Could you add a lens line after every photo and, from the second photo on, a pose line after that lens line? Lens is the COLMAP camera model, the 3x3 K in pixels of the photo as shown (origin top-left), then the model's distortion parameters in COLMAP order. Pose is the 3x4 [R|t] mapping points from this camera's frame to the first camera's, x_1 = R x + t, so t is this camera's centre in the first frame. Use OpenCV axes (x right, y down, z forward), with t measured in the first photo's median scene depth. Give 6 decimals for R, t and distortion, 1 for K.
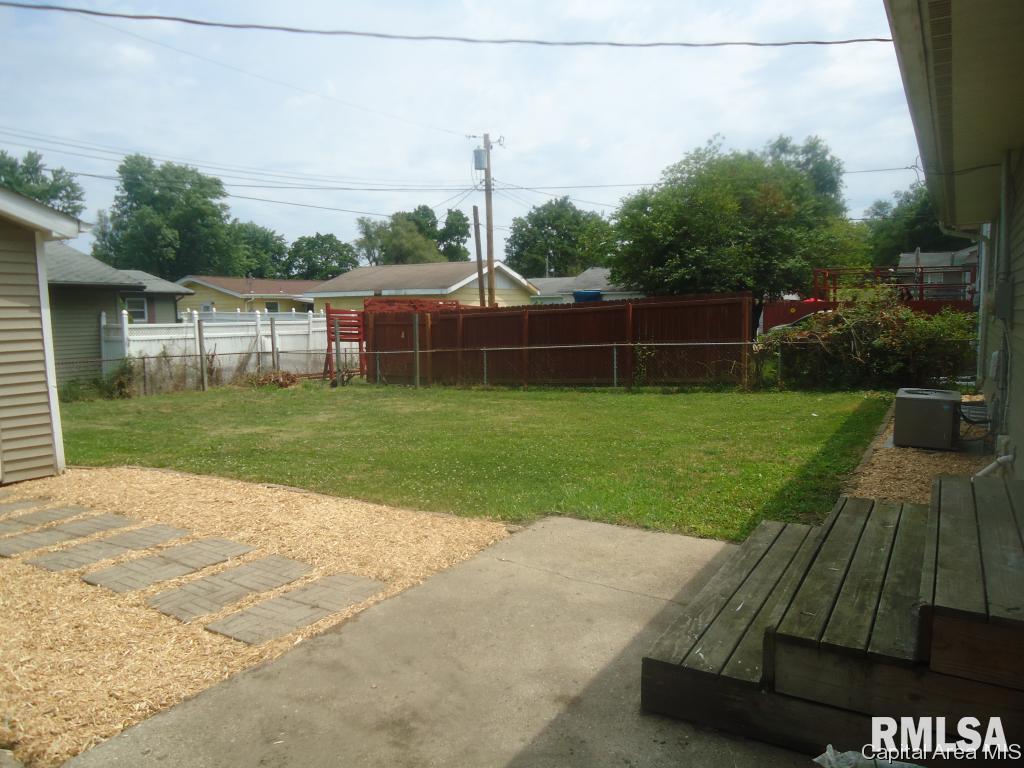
lens RADIAL K [[747.5, 0, 512.0], [0, 747.5, 384.0], [0, 0, 1]] dist [0.002825, -0.003140]
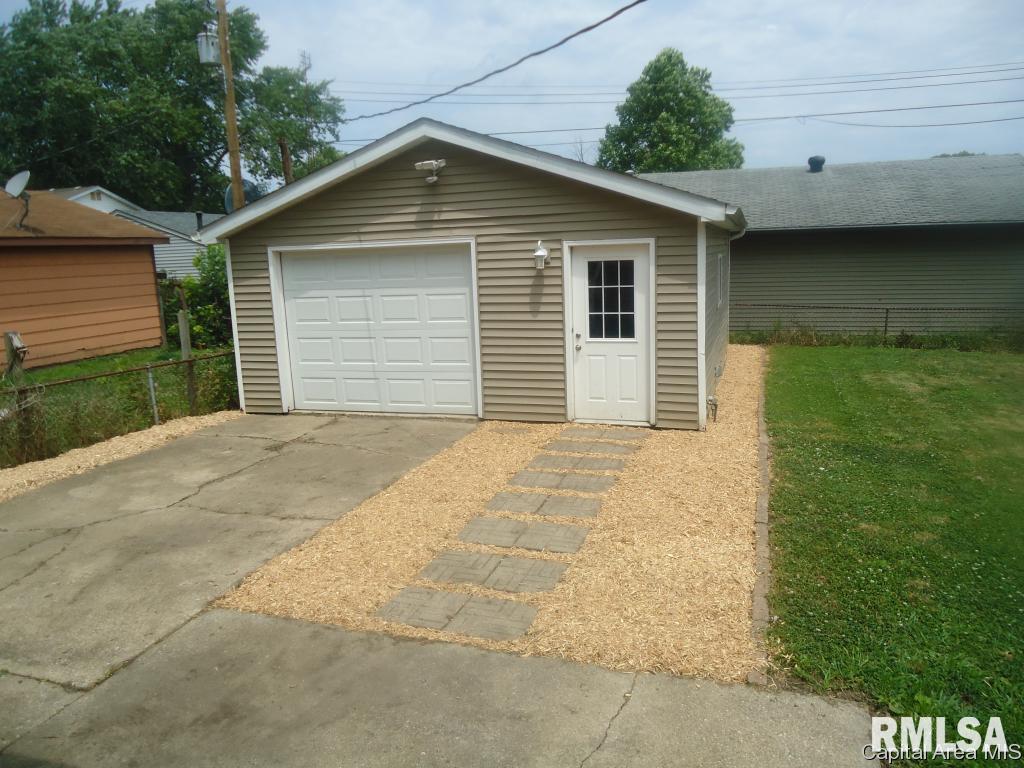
lens RADIAL K [[747.5, 0, 512.0], [0, 747.5, 384.0], [0, 0, 1]] dist [0.002825, -0.003140]
pose [[0.224387, 0.187381, -0.956315, 0.685664], [-0.067093, 0.981981, 0.176668, -0.220330], [0.972188, 0.024520, 0.232916, 0.762280]]
